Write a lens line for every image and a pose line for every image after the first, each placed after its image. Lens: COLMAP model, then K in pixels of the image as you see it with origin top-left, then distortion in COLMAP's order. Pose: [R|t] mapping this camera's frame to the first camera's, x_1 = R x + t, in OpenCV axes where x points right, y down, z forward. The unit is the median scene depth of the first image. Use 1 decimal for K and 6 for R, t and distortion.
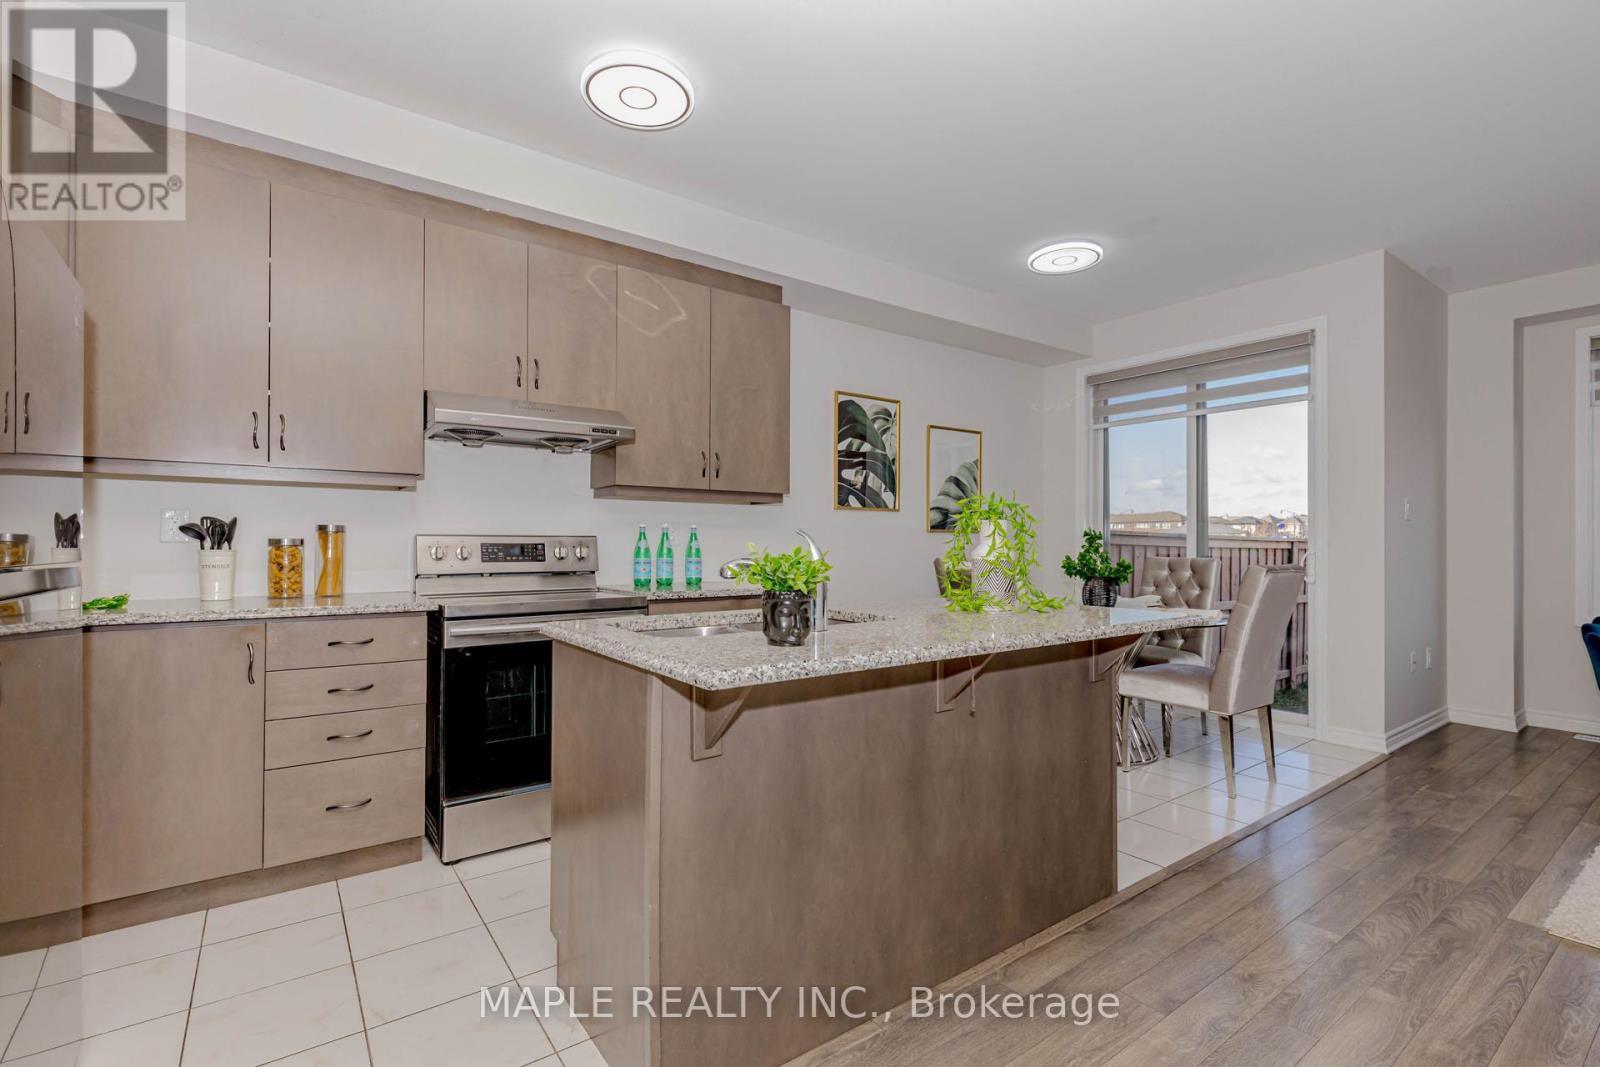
lens RADIAL K [[718.6, 0, 771.3], [0, 718.6, 542.9], [0, 0, 1]] dist [-0.001943, -0.001971]
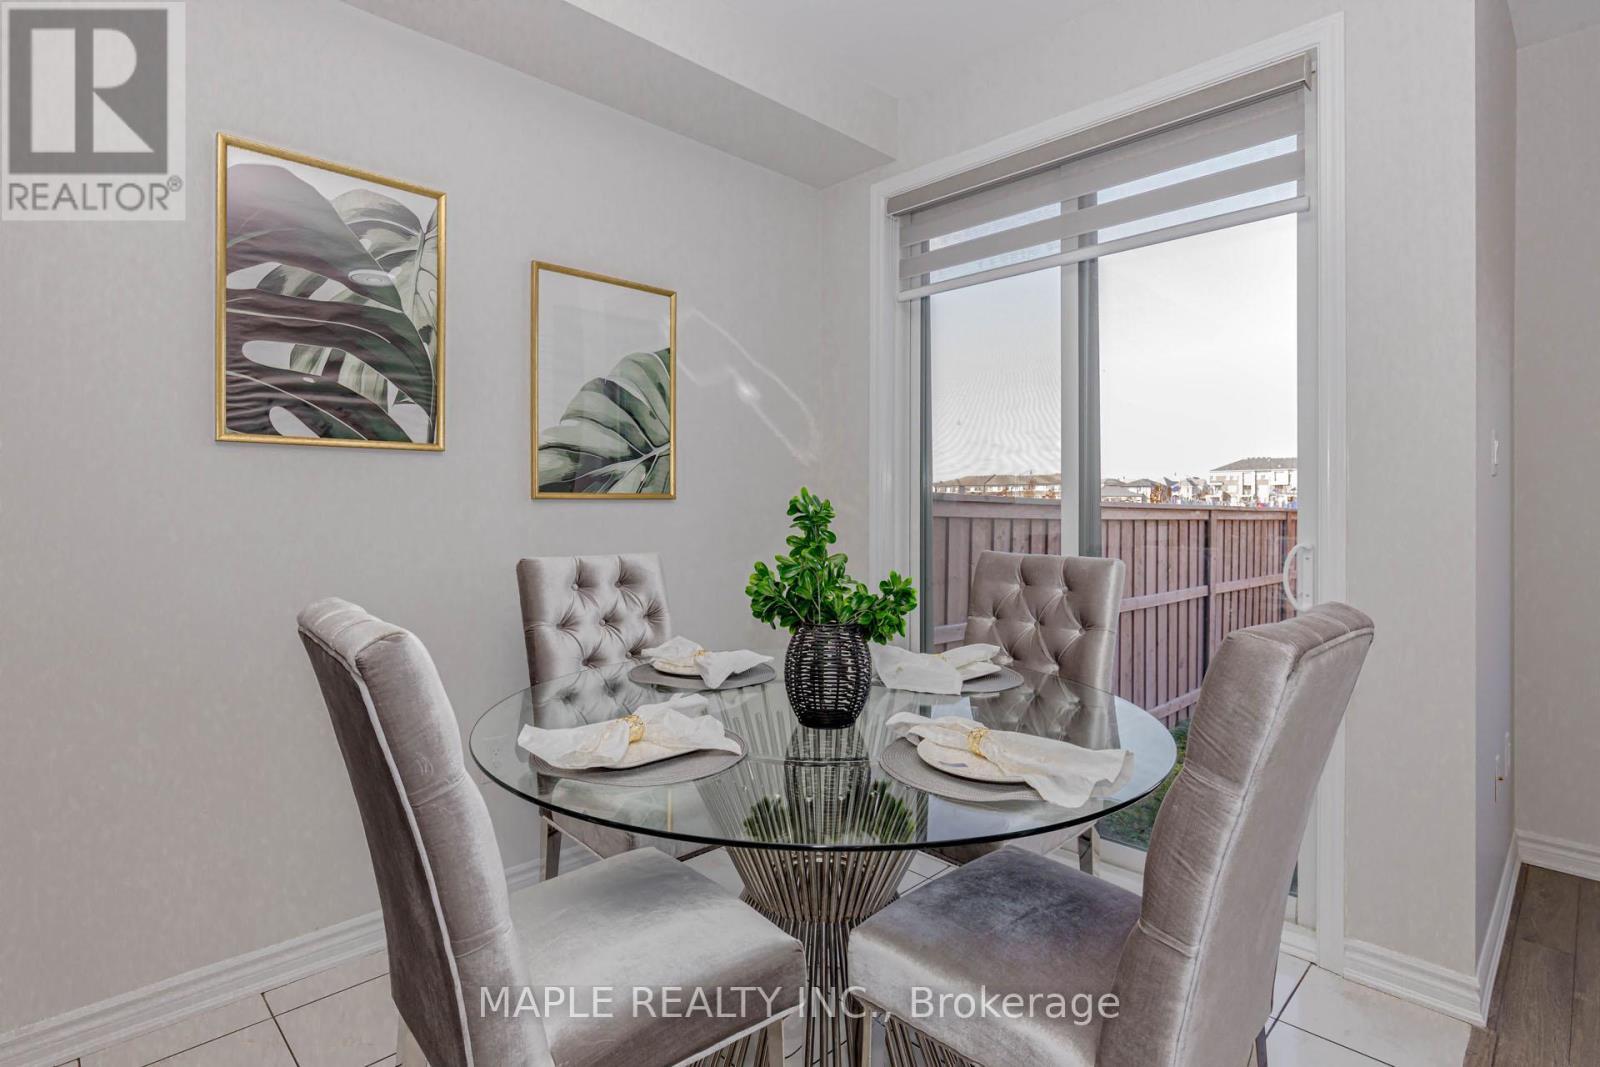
lens RADIAL K [[806.5, 0, 799.8], [0, 806.5, 504.8], [0, 0, 1]] dist [-0.007691, 0.000010]
pose [[0.983102, 0.000002, 0.183060, 0.321054], [0.000237, 0.999999, -0.001286, -0.011490], [-0.183059, 0.001307, 0.983101, 0.521226]]
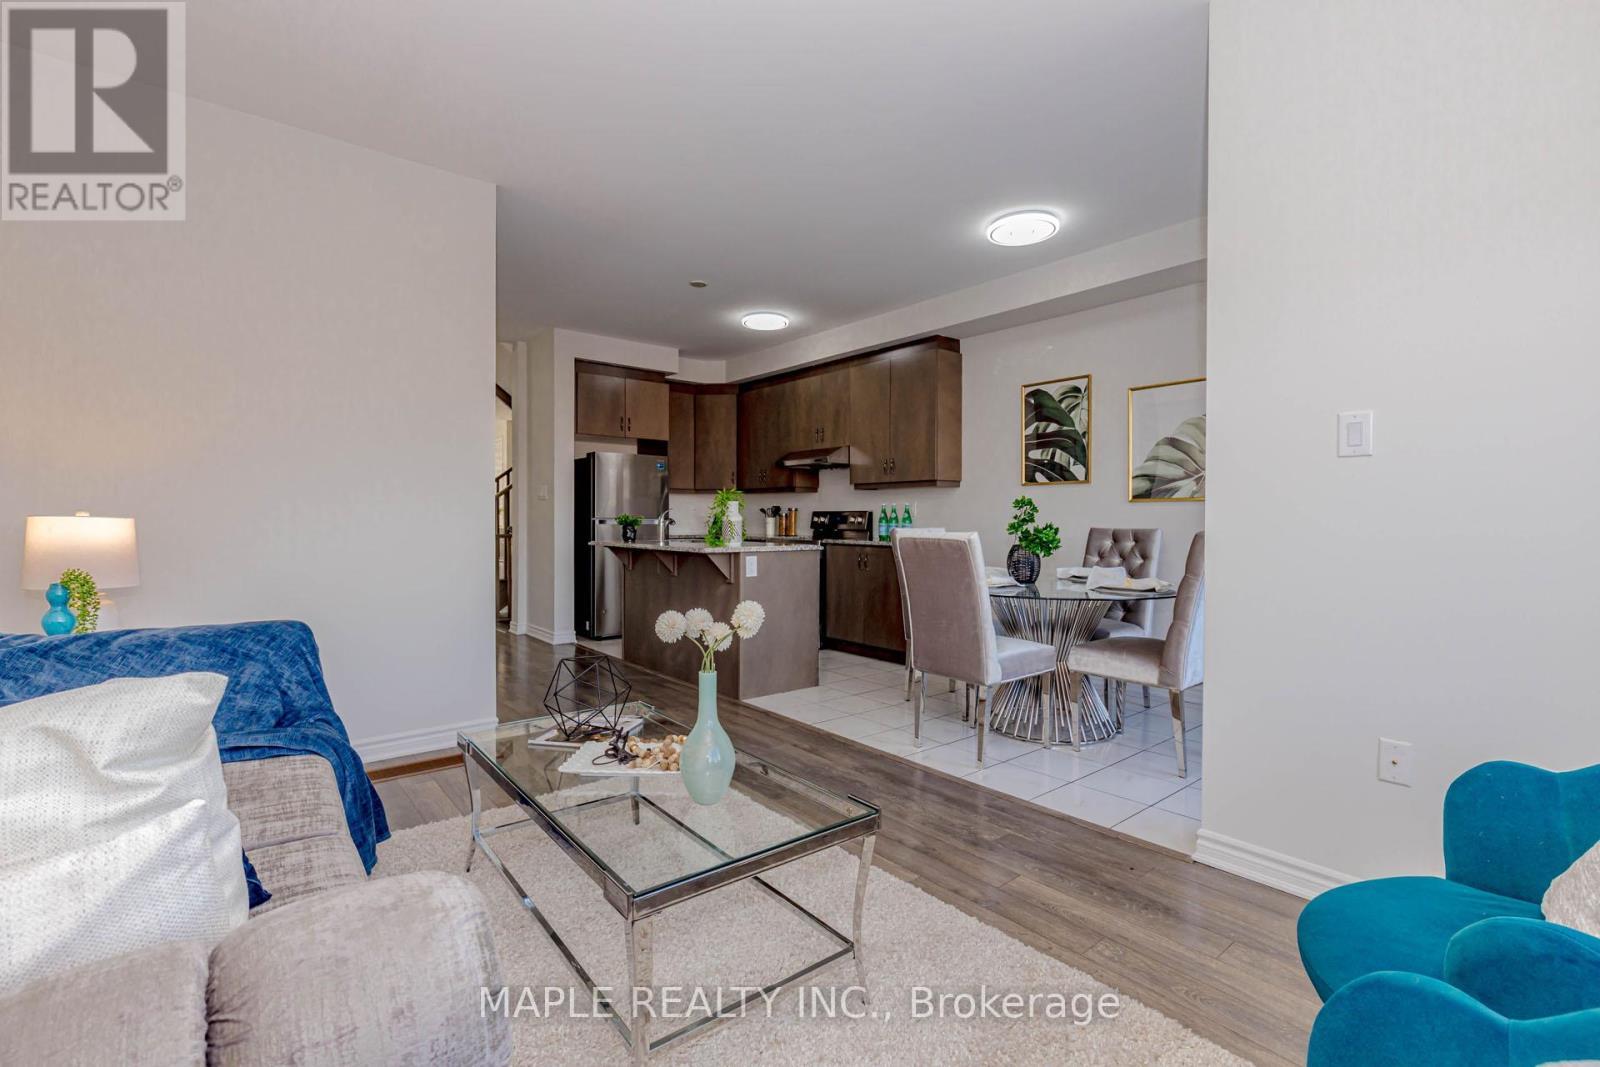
lens RADIAL K [[718.6, 0, 788.3], [0, 718.6, 529.5], [0, 0, 1]] dist [-0.001943, -0.001971]
pose [[0.074704, 0.010702, -0.997148, 1.251279], [-0.002012, 0.999942, 0.010581, 0.013711], [0.997204, 0.001216, 0.074721, 0.530772]]
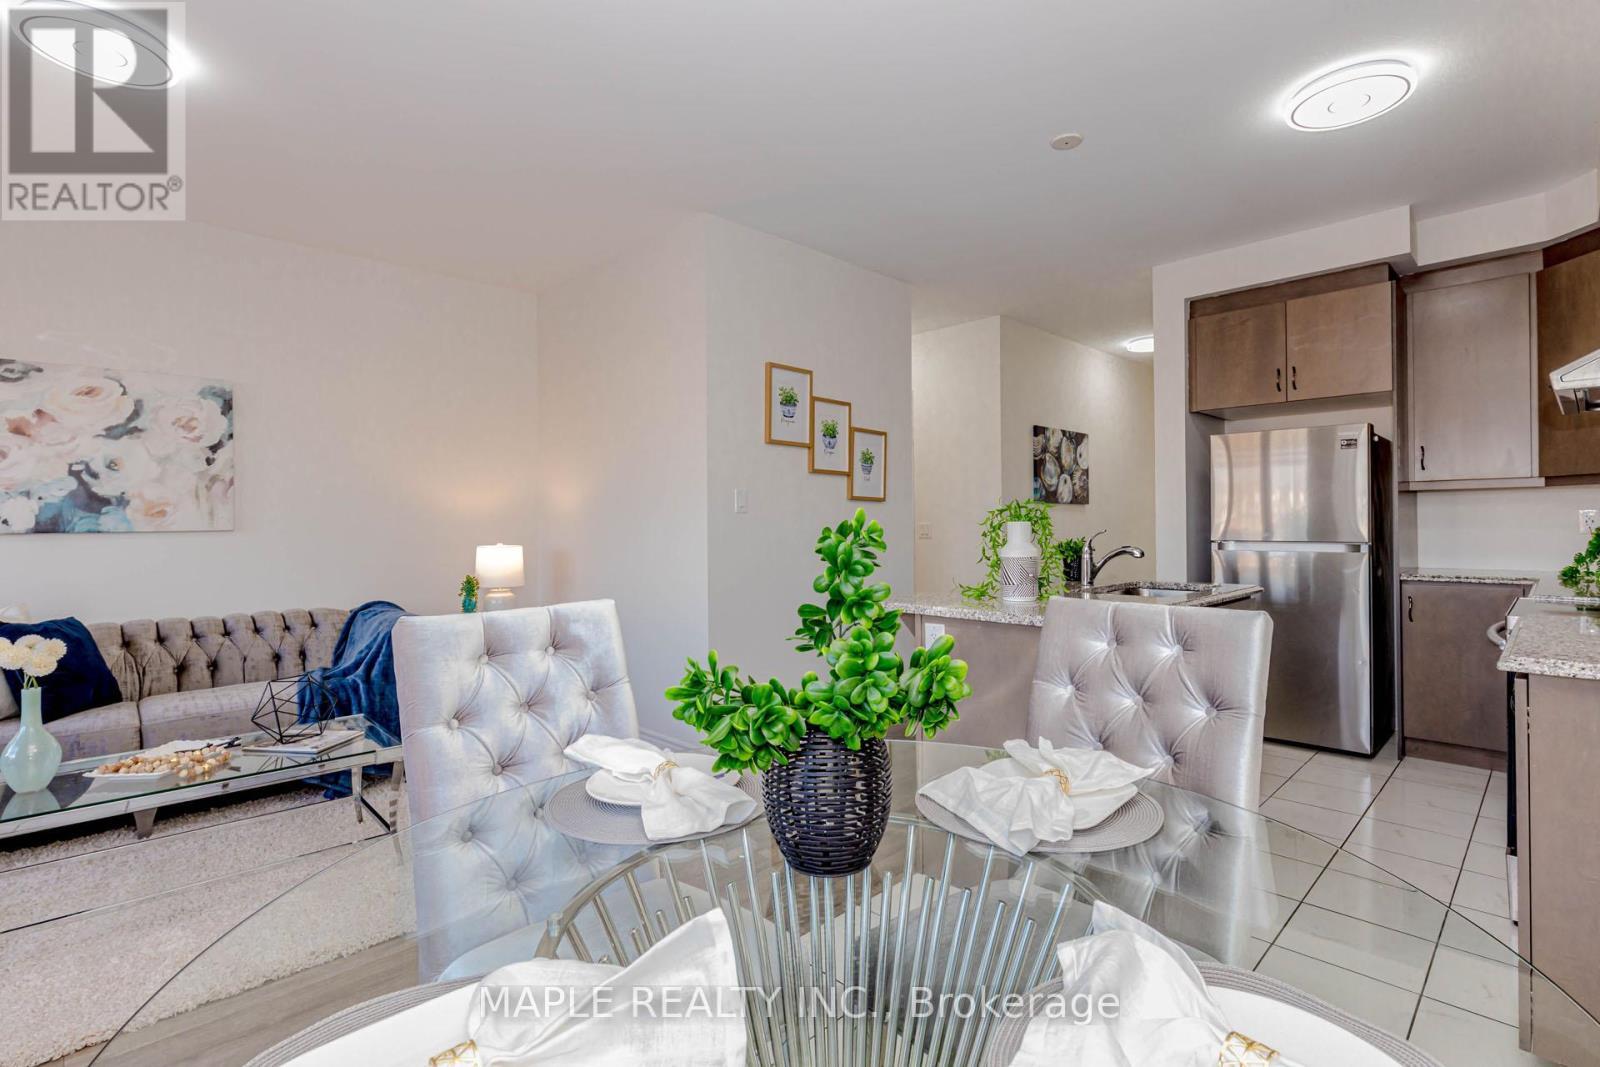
lens RADIAL K [[746.8, 0, 798.9], [0, 746.8, 520.6], [0, 0, 1]] dist [0.001939, -0.000689]
pose [[-0.984927, 0.002938, -0.172948, 0.471350], [0.004183, 0.999968, -0.006832, -0.014155], [0.172922, -0.007453, -0.984907, 1.091646]]
